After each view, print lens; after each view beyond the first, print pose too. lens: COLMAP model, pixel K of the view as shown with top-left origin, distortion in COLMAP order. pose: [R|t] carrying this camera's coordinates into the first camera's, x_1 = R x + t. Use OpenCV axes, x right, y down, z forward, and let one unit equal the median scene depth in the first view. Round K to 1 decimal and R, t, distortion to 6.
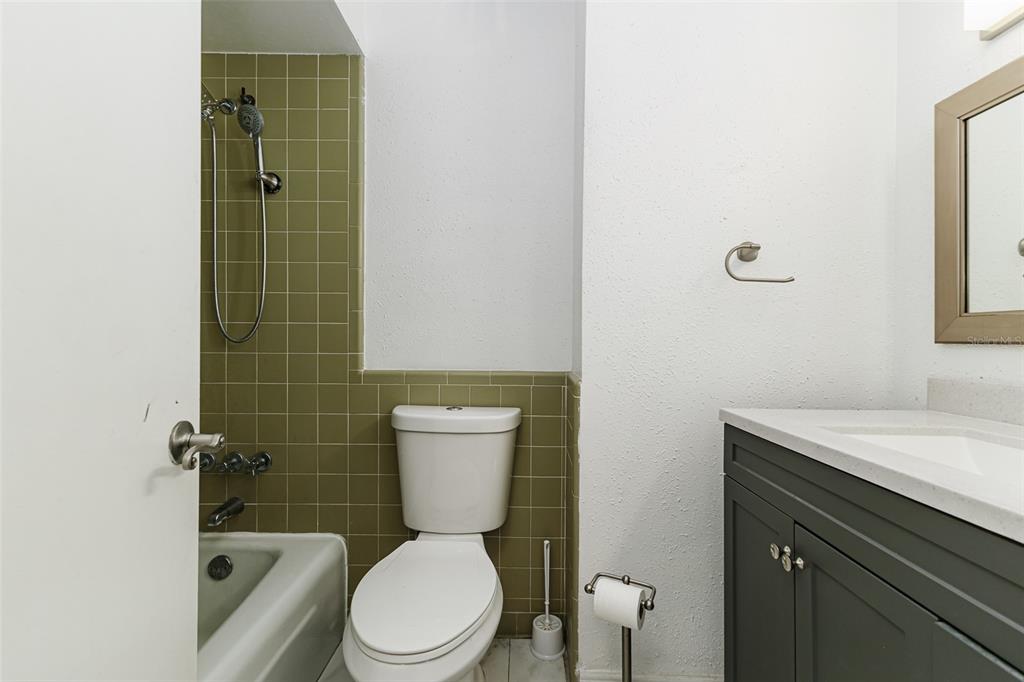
lens RADIAL K [[449.5, 0, 515.7], [0, 449.5, 340.9], [0, 0, 1]] dist [0.021588, -0.002572]
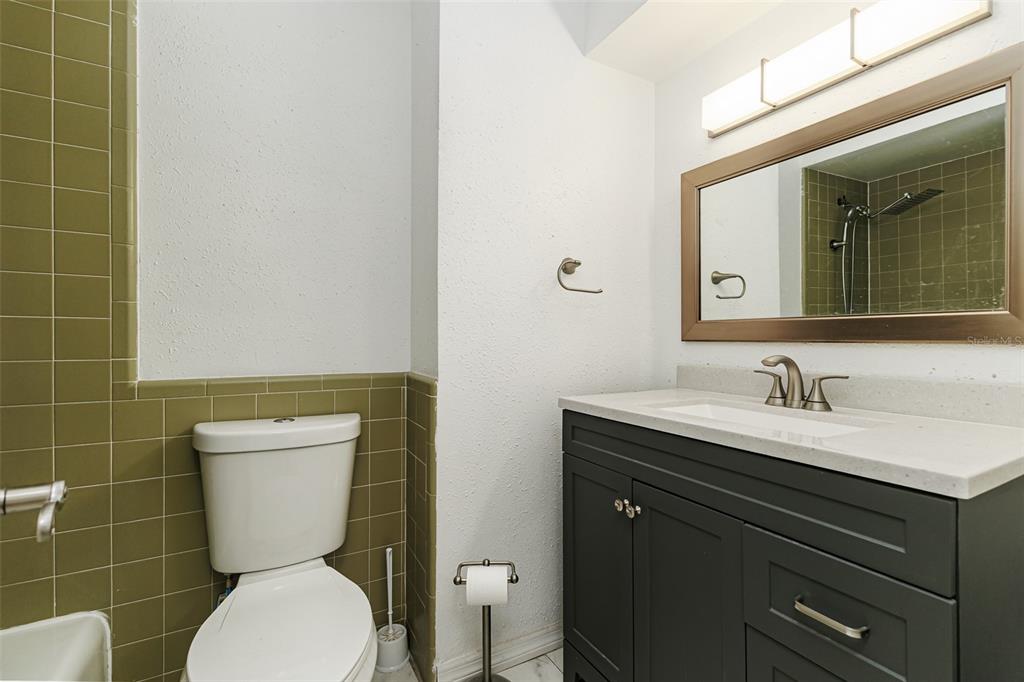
lens RADIAL K [[449.5, 0, 513.6], [0, 449.5, 342.5], [0, 0, 1]] dist [0.021588, -0.002572]
pose [[0.865363, -0.006633, 0.501102, -0.213671], [0.005379, 0.999978, 0.003948, 0.000818], [-0.501118, -0.000721, 0.865379, 0.037818]]
